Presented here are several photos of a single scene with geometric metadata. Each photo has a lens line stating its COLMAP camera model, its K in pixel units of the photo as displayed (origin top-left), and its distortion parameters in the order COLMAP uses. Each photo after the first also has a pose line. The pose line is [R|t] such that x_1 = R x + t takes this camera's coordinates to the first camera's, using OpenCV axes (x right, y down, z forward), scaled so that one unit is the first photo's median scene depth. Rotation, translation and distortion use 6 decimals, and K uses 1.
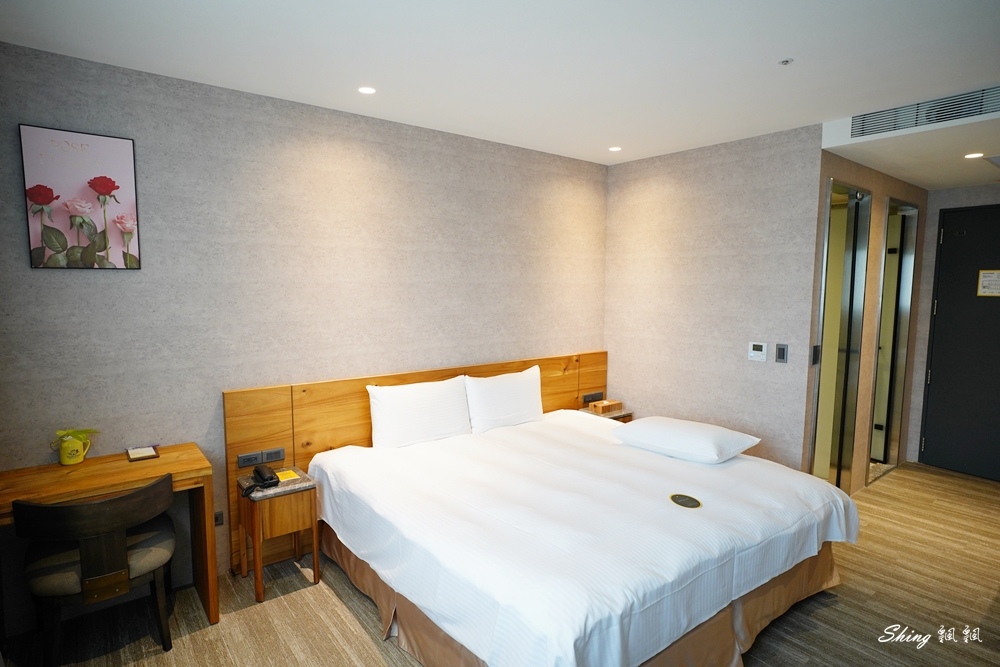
lens RADIAL K [[549.5, 0, 495.3], [0, 549.5, 335.6], [0, 0, 1]] dist [-0.054740, 0.039375]
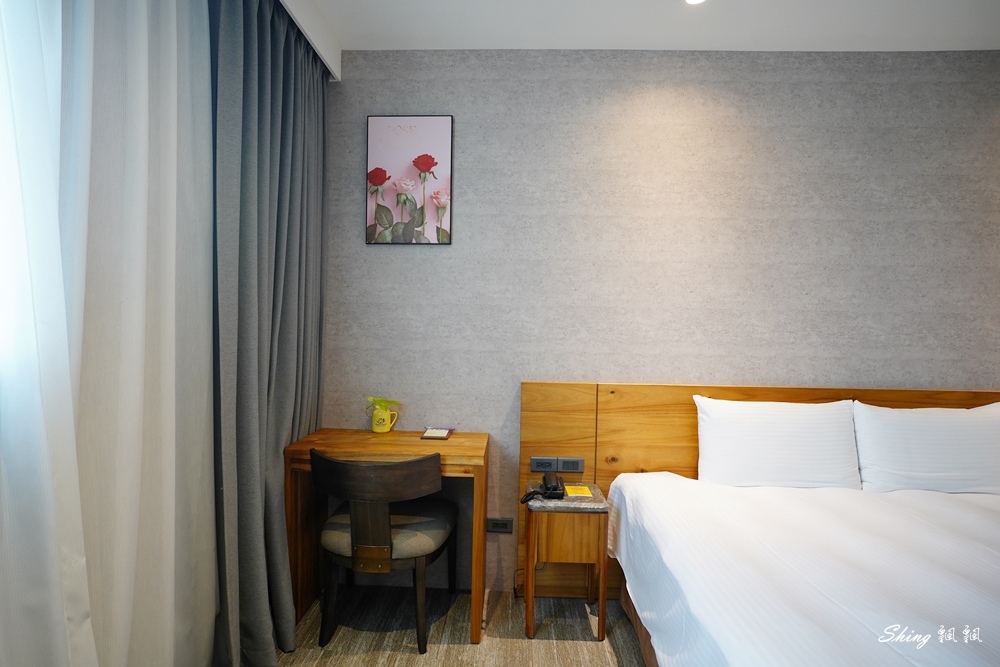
lens RADIAL K [[549.5, 0, 495.3], [0, 549.5, 335.6], [0, 0, 1]] dist [-0.054740, 0.039375]
pose [[0.764343, 0.016023, -0.644611, 0.045773], [-0.076364, 0.994905, -0.065818, 0.096340], [0.640272, 0.099532, 0.761672, 0.297207]]
